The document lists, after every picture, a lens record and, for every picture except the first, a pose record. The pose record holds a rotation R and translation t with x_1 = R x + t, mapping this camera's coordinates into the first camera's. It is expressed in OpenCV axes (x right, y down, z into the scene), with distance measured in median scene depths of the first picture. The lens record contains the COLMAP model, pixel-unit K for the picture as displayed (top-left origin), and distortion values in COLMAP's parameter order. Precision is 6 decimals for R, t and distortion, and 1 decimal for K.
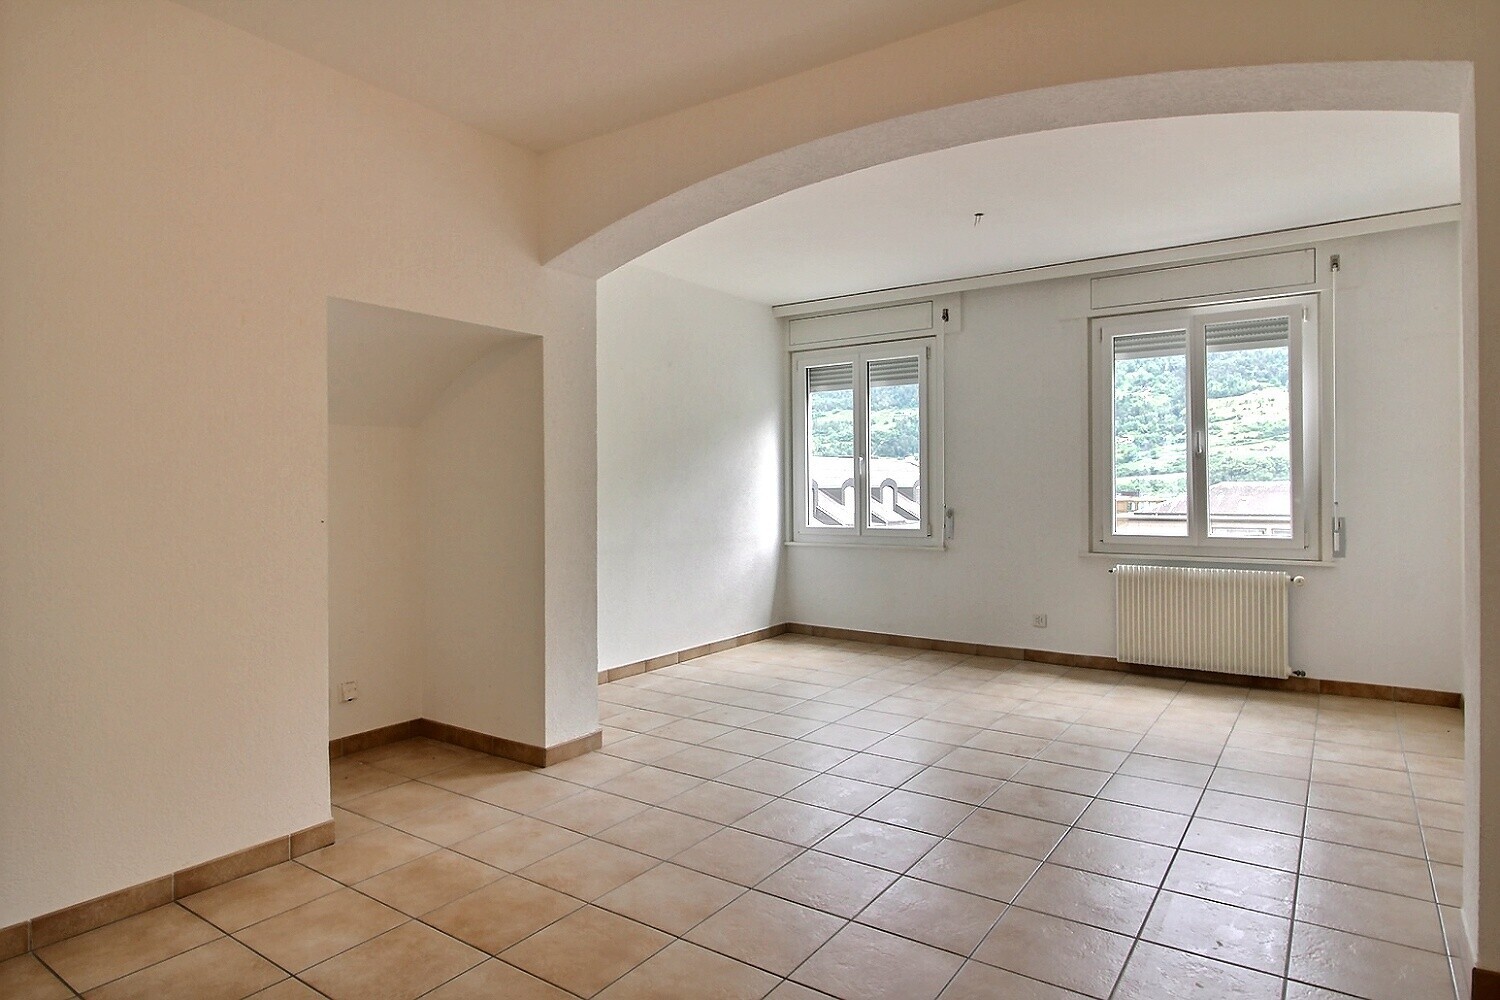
lens RADIAL K [[858.7, 0, 756.2], [0, 858.7, 495.1], [0, 0, 1]] dist [0.006407, -0.001672]
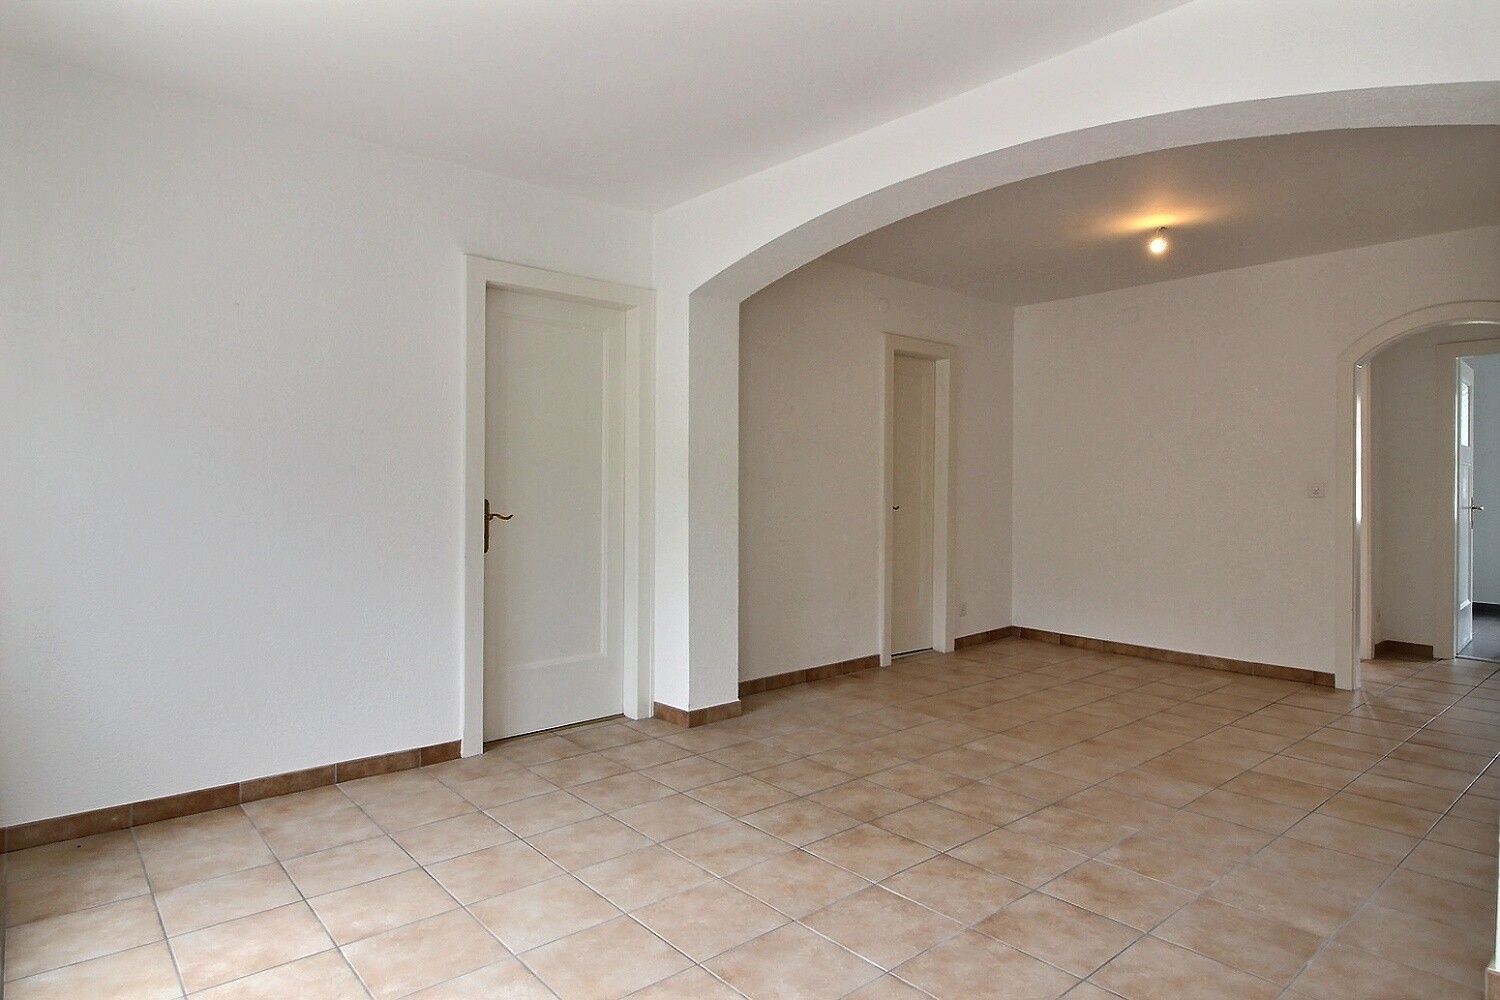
lens RADIAL K [[858.7, 0, 752.6], [0, 858.7, 492.2], [0, 0, 1]] dist [0.006407, -0.001672]
pose [[-0.966461, -0.000602, 0.256812, 0.066400], [0.003458, 0.999876, 0.015357, -0.011606], [-0.256790, 0.015730, -0.966339, 0.963610]]
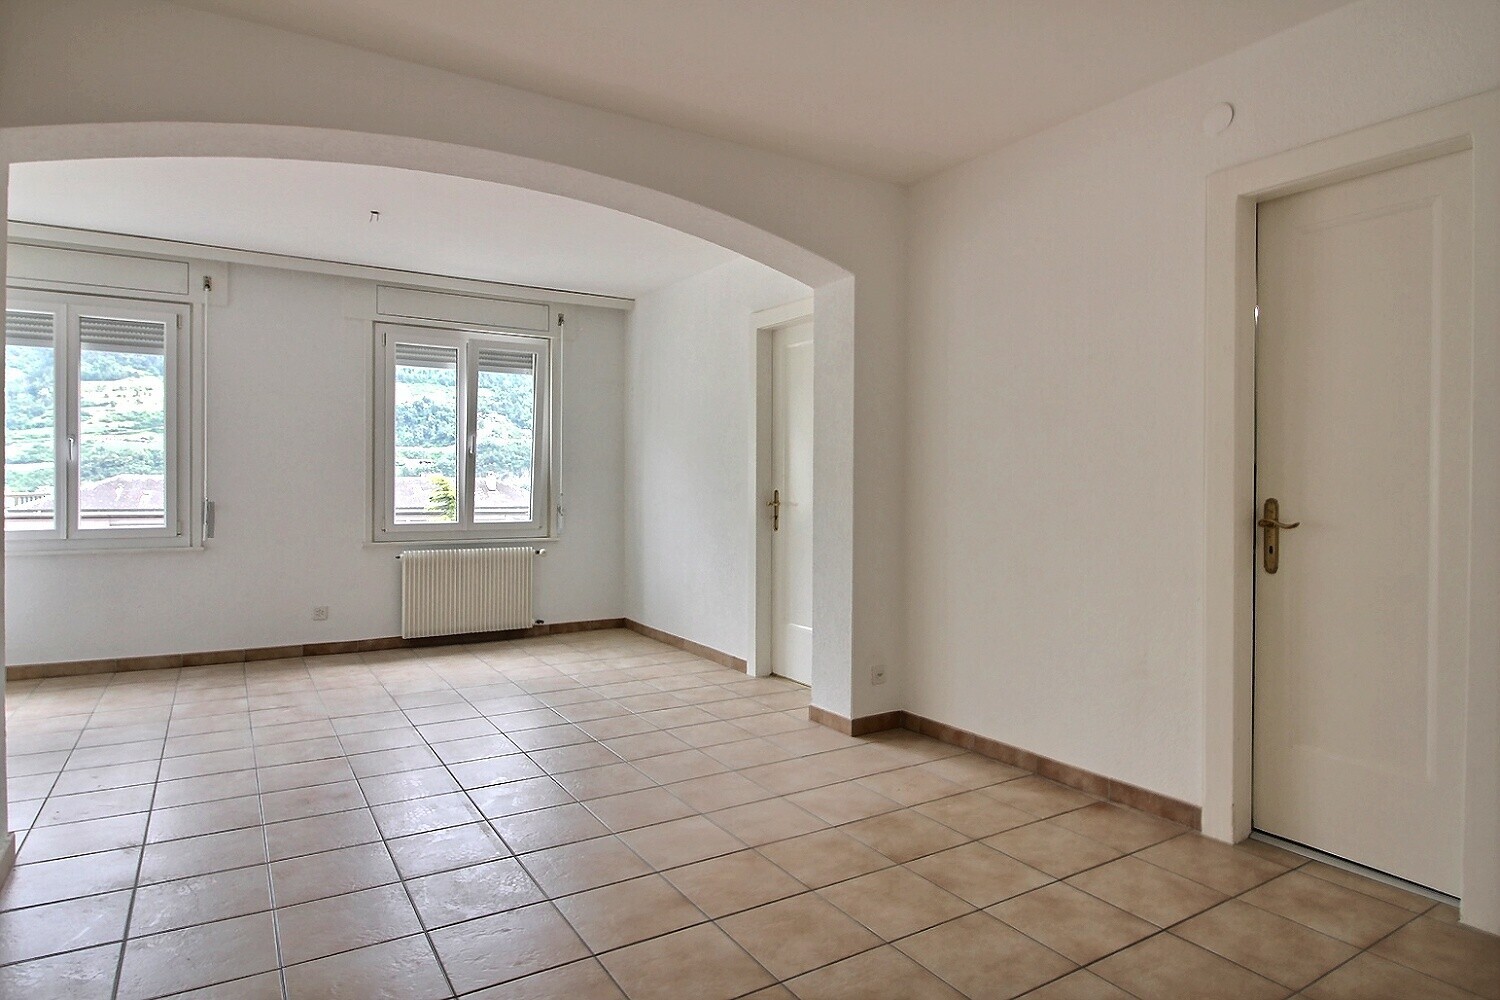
lens RADIAL K [[858.7, 0, 753.3], [0, 858.7, 497.0], [0, 0, 1]] dist [0.006407, -0.001672]
pose [[0.404431, -0.006203, 0.914547, -0.338141], [-0.002309, 0.999967, 0.007803, 0.001580], [-0.914566, -0.005268, 0.404403, 0.118905]]
